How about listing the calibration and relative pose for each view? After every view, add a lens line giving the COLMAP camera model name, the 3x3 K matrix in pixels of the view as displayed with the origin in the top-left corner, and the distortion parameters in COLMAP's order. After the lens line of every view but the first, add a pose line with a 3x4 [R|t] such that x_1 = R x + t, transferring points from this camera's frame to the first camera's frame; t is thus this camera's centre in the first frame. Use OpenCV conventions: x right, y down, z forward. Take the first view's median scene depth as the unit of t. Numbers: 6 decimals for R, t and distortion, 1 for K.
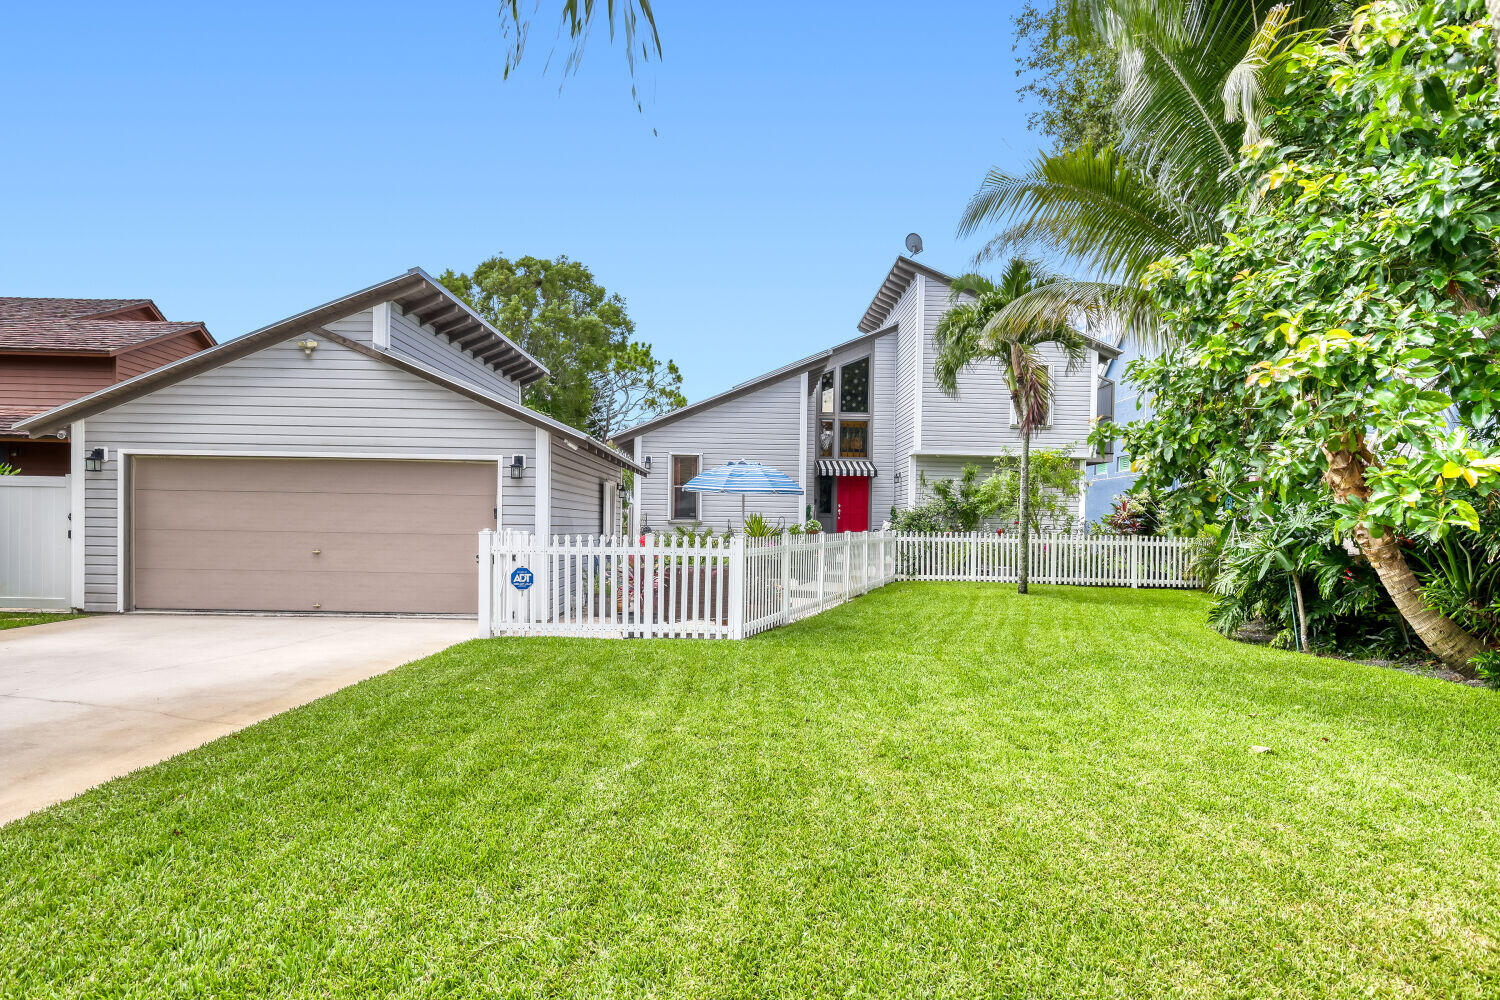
lens RADIAL K [[845.8, 0, 742.8], [0, 845.8, 539.6], [0, 0, 1]] dist [-0.018075, -0.000058]
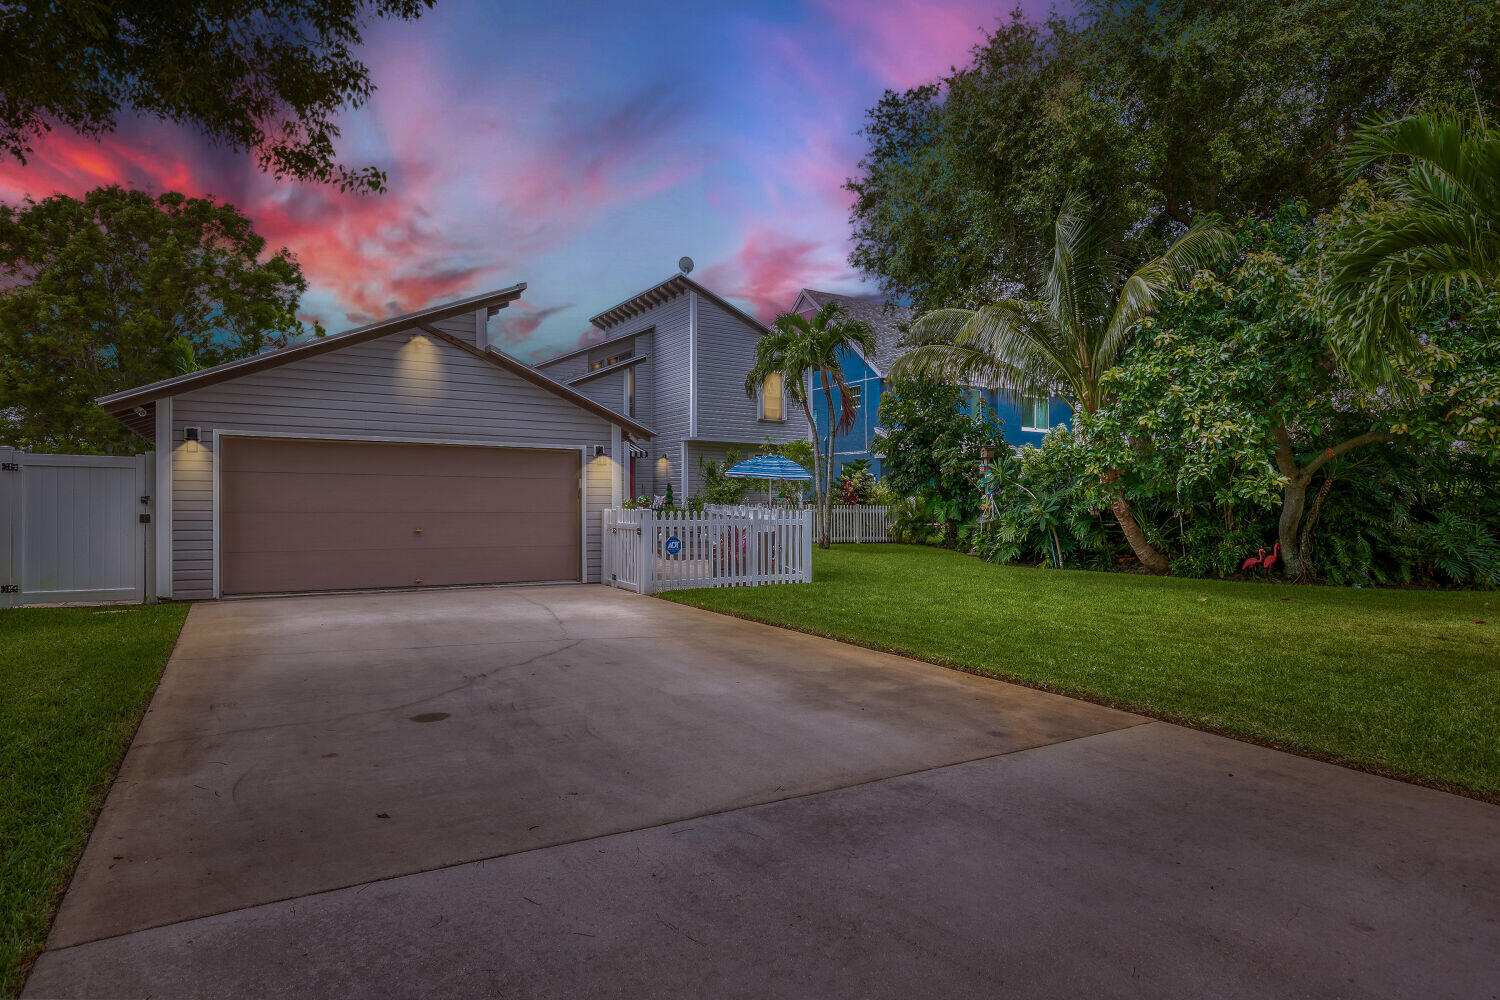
lens RADIAL K [[845.8, 0, 750.5], [0, 845.8, 499.6], [0, 0, 1]] dist [-0.018075, -0.000058]
pose [[0.853228, -0.008514, 0.521469, -0.721732], [0.014350, 0.999871, -0.007154, -0.011405], [-0.521341, 0.013588, 0.853241, -0.149662]]
